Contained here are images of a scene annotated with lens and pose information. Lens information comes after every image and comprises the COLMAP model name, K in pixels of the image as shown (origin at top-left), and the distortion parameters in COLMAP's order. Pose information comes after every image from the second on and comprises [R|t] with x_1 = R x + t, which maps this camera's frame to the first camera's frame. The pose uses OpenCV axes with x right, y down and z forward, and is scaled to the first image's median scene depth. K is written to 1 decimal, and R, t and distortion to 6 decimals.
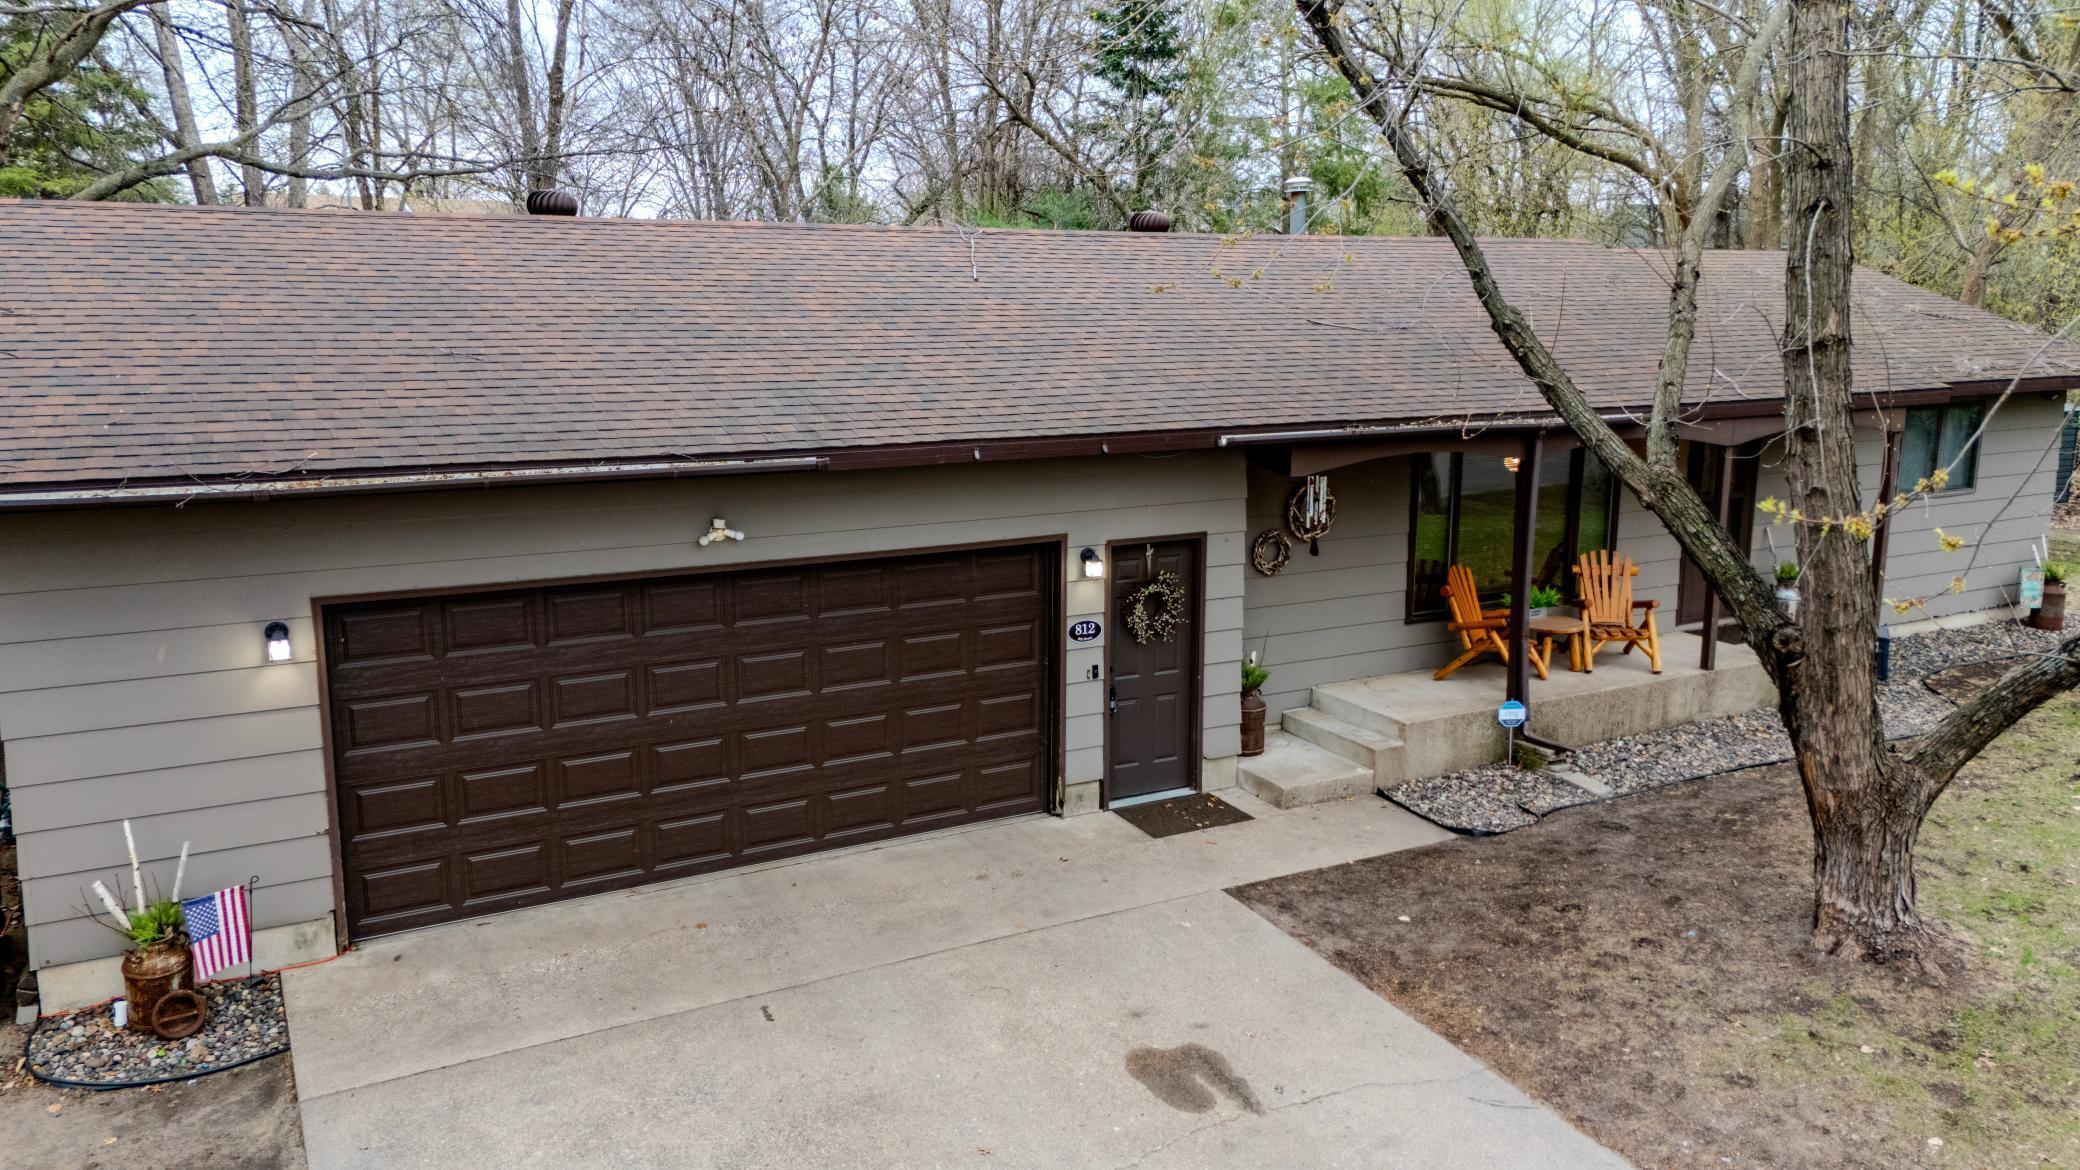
lens RADIAL K [[1509.5, 0, 1039.8], [0, 1509.5, 583.3], [0, 0, 1]] dist [0.053726, -0.038634]
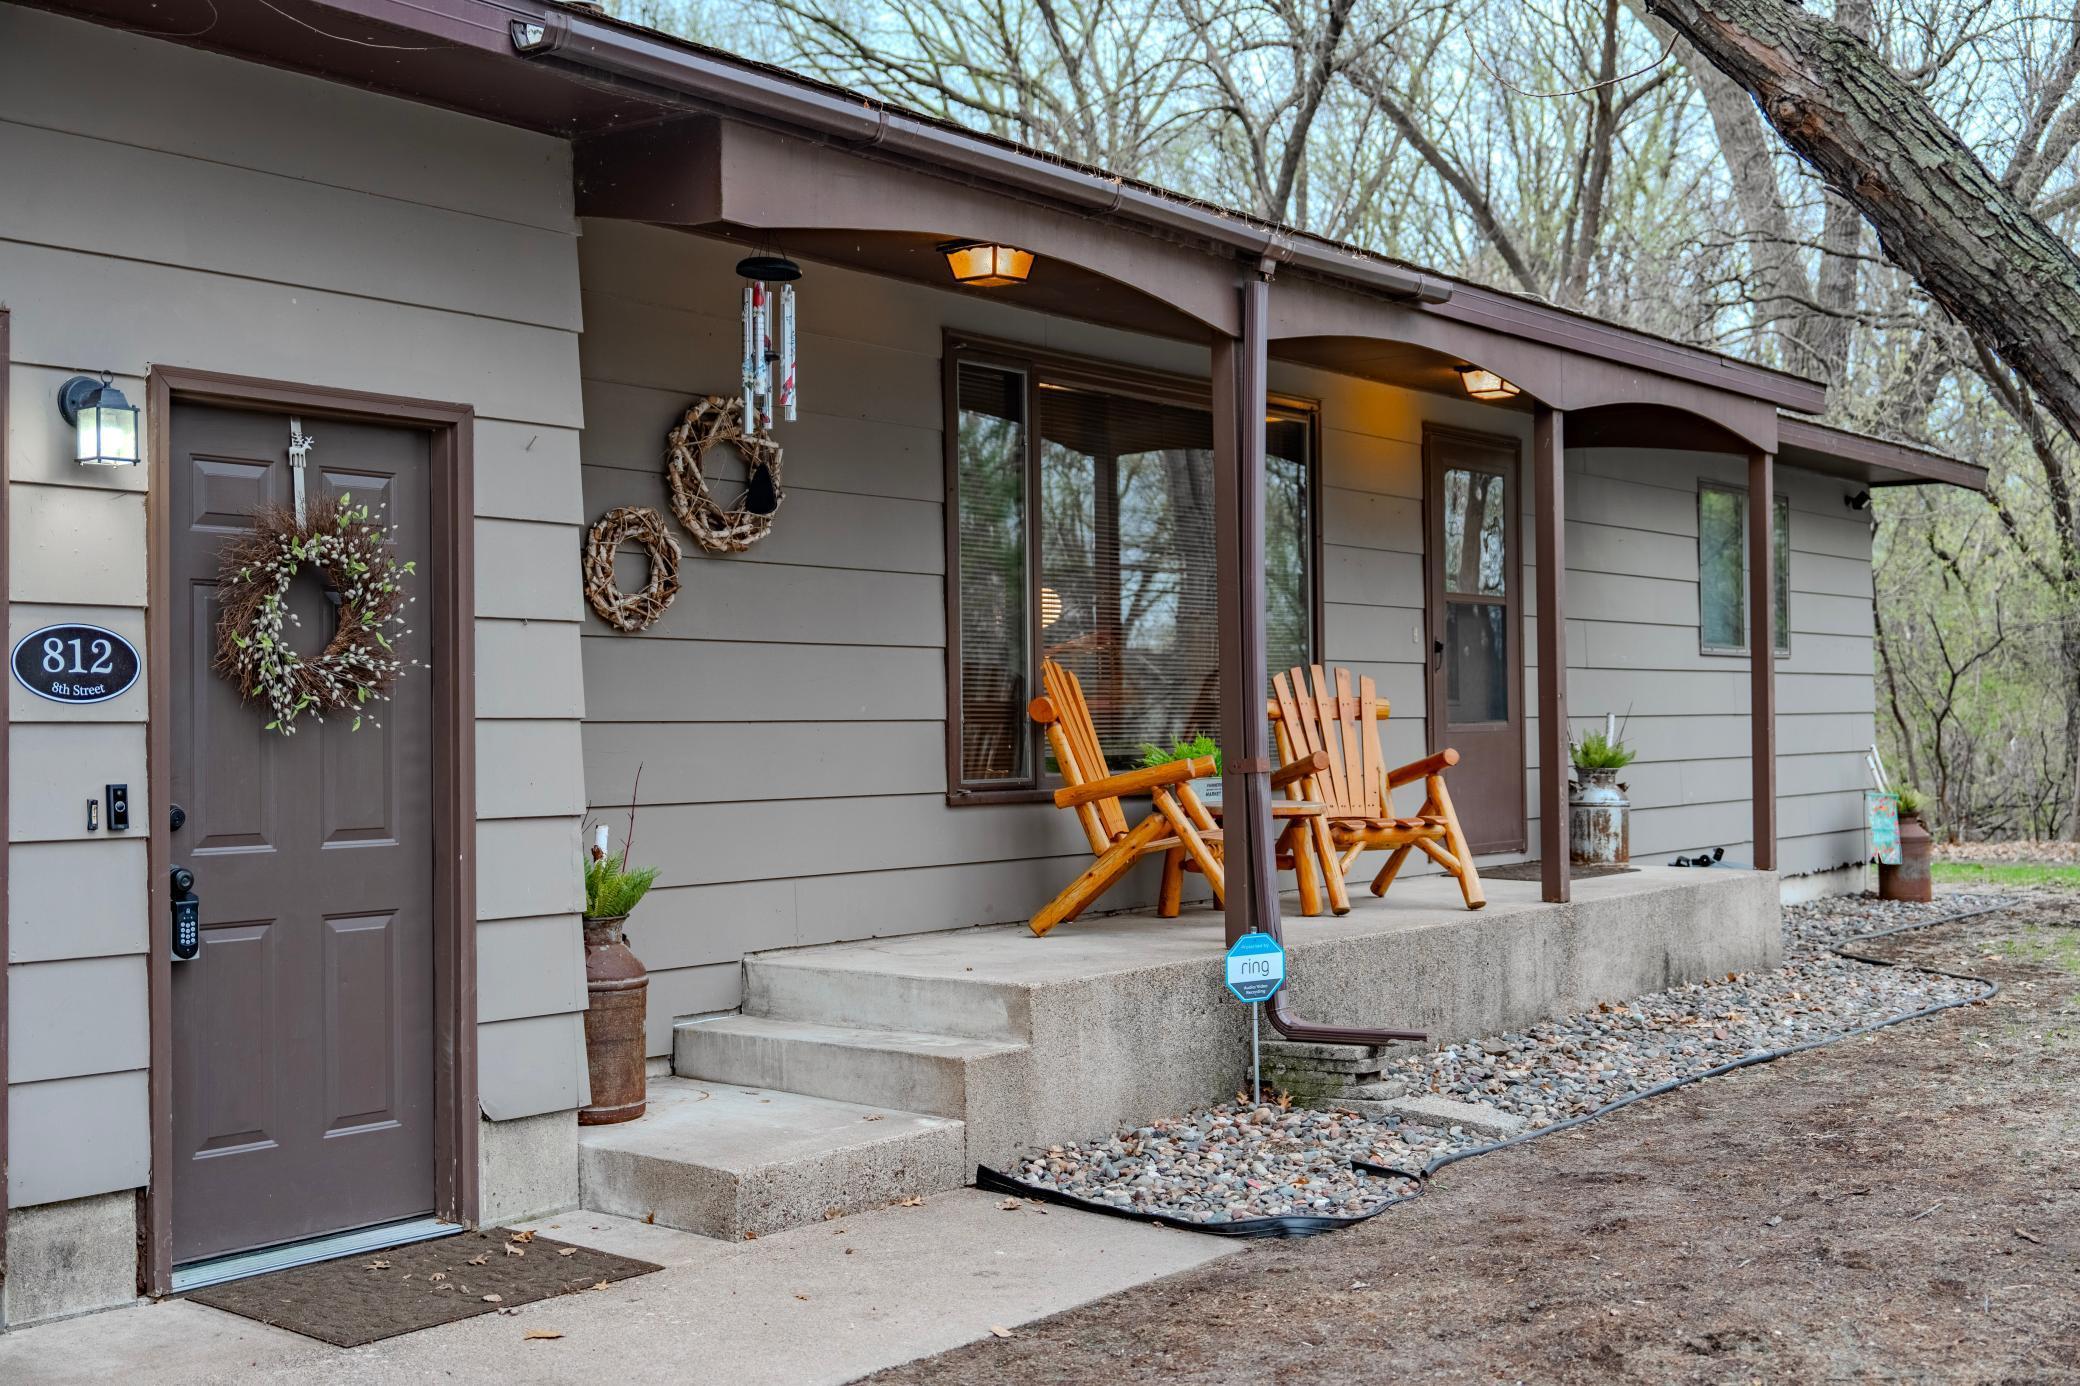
lens RADIAL K [[2352.7, 0, 1044.7], [0, 2352.7, 672.5], [0, 0, 1]] dist [0.027722, 0.000000]
pose [[0.916102, -0.003173, 0.400933, 0.018884], [0.088798, 0.976742, -0.195166, 0.149880], [-0.390989, 0.214393, 0.895077, 0.544274]]
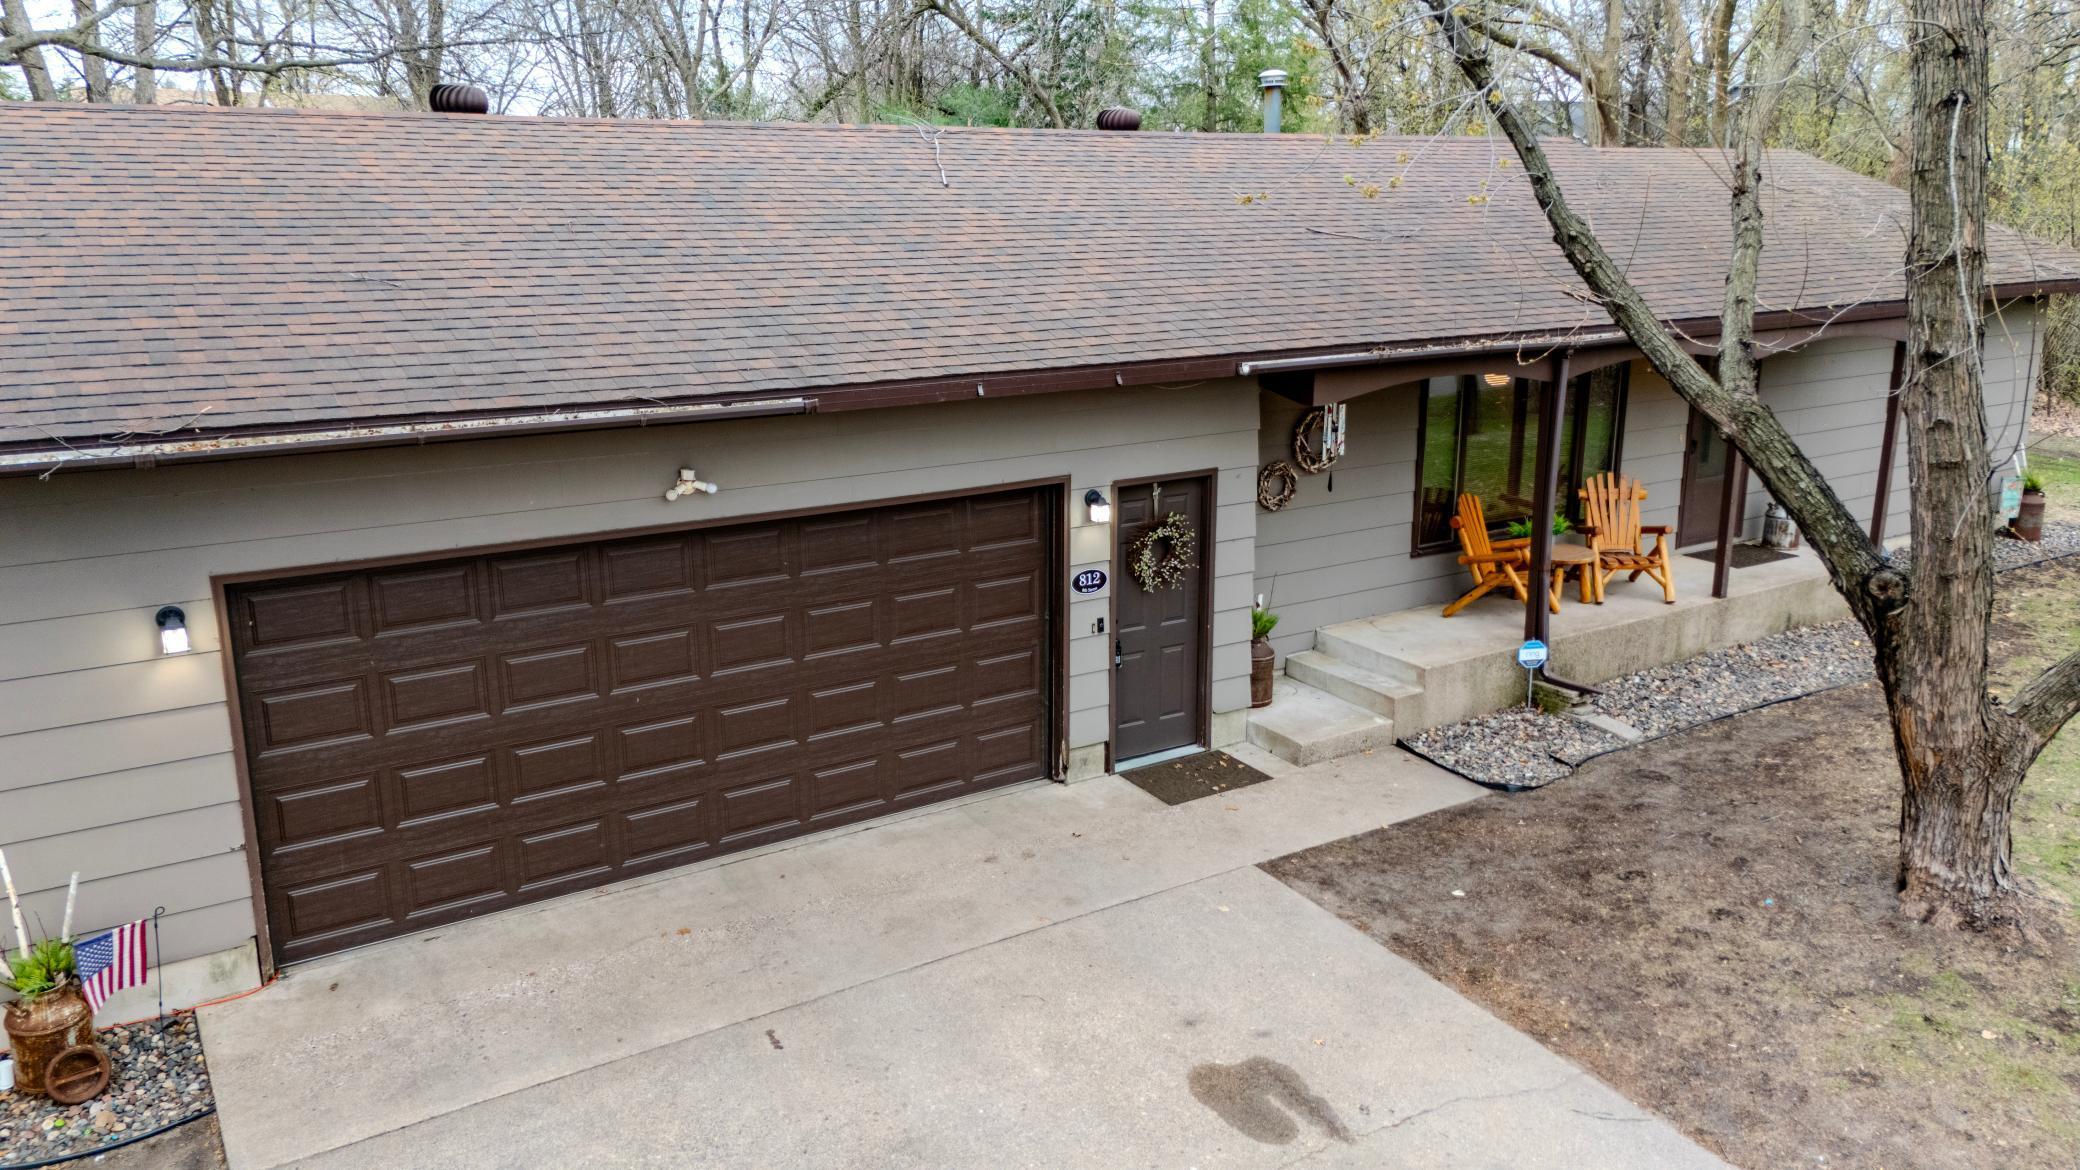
lens RADIAL K [[1509.5, 0, 1036.7], [0, 1509.5, 581.2], [0, 0, 1]] dist [0.053726, -0.038634]
pose [[0.997620, -0.021767, 0.065430, -0.065057], [0.017674, 0.997889, 0.062485, -0.027062], [-0.066652, -0.061179, 0.995899, 0.107319]]
